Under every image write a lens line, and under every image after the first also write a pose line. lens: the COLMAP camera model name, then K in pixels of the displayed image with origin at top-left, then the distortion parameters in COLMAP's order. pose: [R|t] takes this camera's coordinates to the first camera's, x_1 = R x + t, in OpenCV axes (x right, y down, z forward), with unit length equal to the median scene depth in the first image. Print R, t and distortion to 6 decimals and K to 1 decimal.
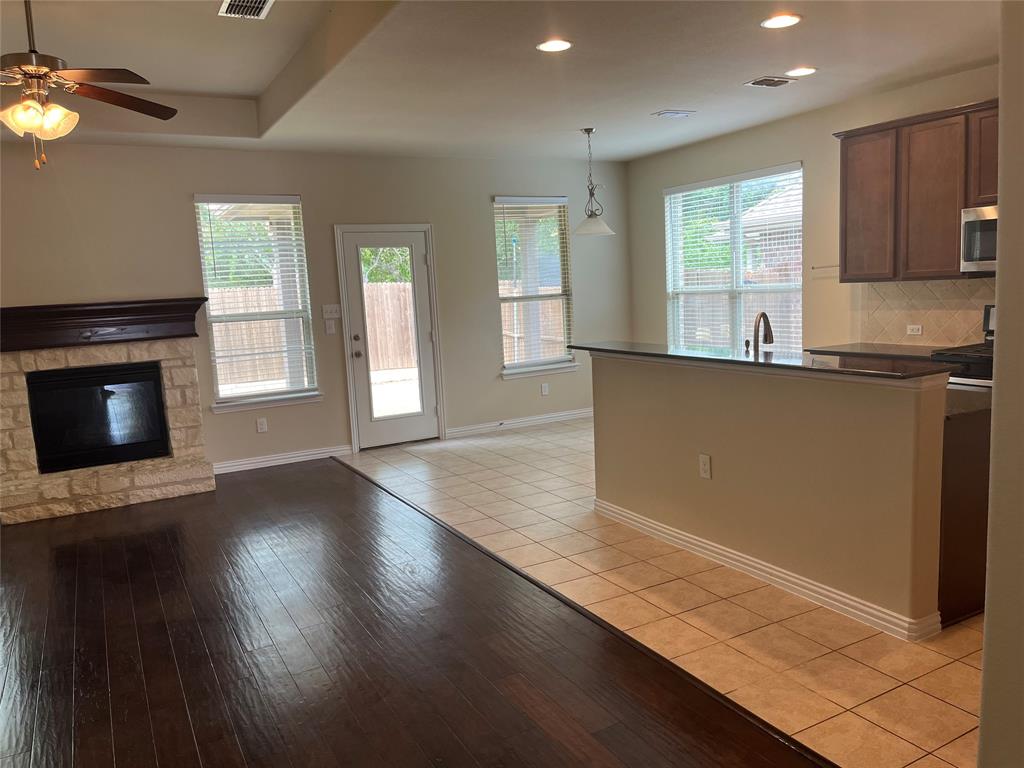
lens RADIAL K [[769.9, 0, 516.7], [0, 769.9, 389.6], [0, 0, 1]] dist [0.053393, -0.063904]
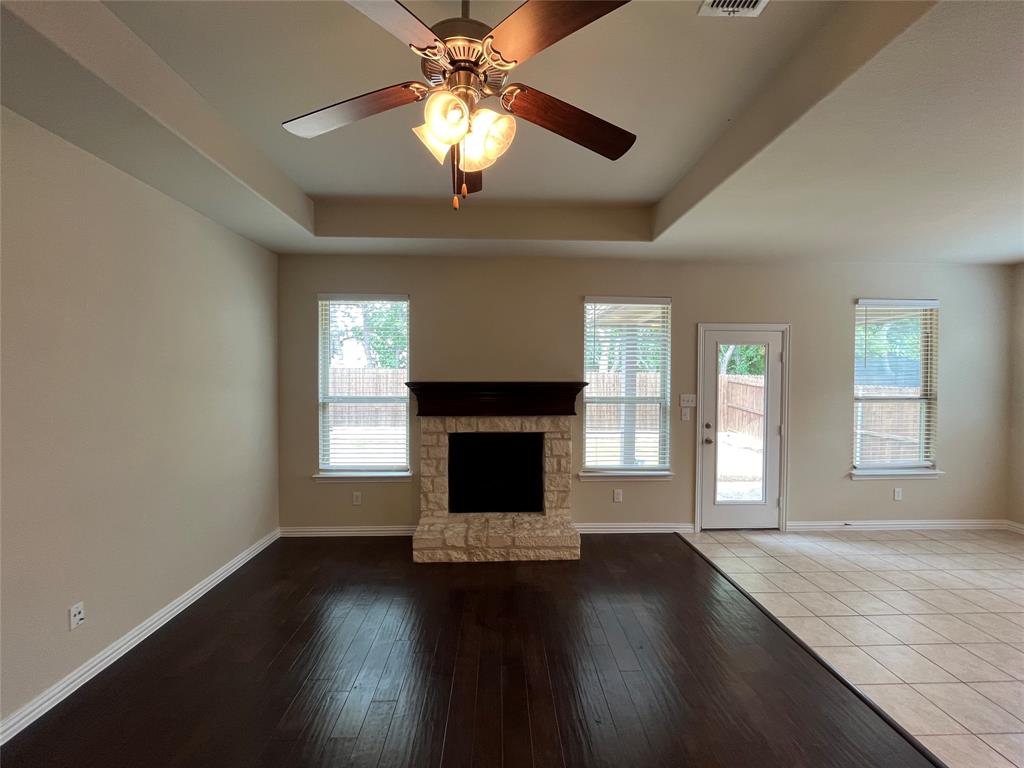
lens RADIAL K [[412.5, 0, 515.5], [0, 412.5, 383.0], [0, 0, 1]] dist [-0.001587, -0.000124]
pose [[0.894419, 0.066750, -0.442221, -0.211524], [-0.111394, 0.990886, -0.075736, -0.056499], [0.433135, 0.117001, 0.893703, 0.383468]]
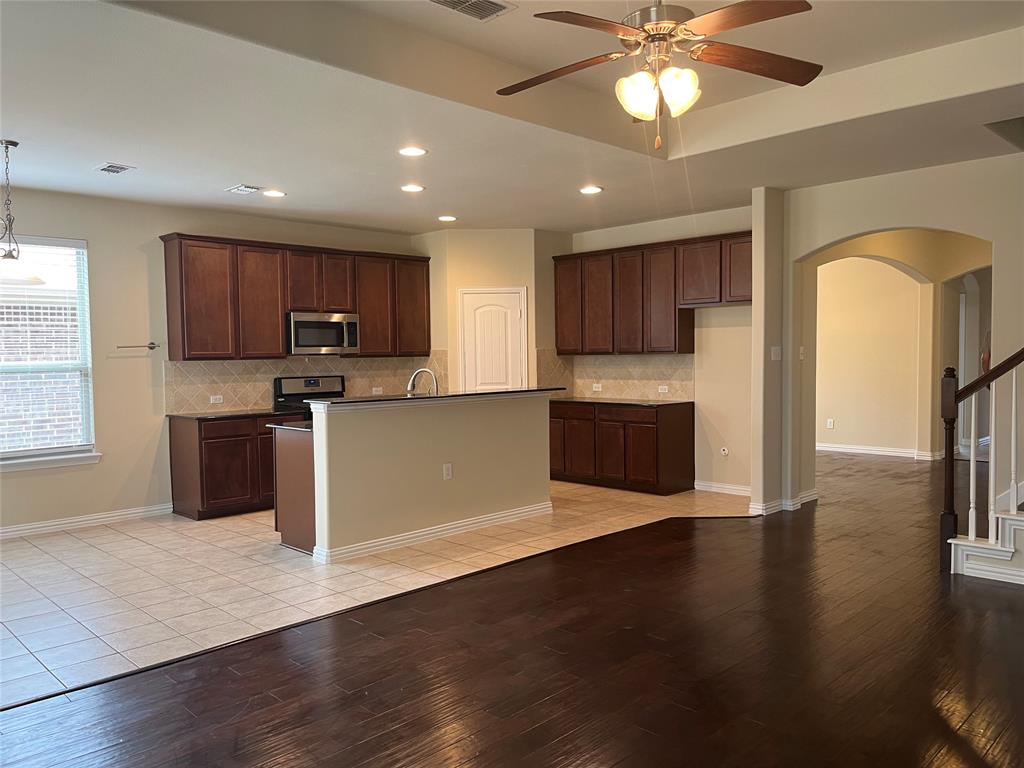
lens RADIAL K [[769.9, 0, 512.9], [0, 769.9, 391.1], [0, 0, 1]] dist [0.053393, -0.063904]
pose [[-0.274905, 0.006606, 0.961449, -1.075752], [0.159826, 0.986378, 0.038921, -0.079024], [-0.948094, 0.164364, -0.272216, 1.129333]]
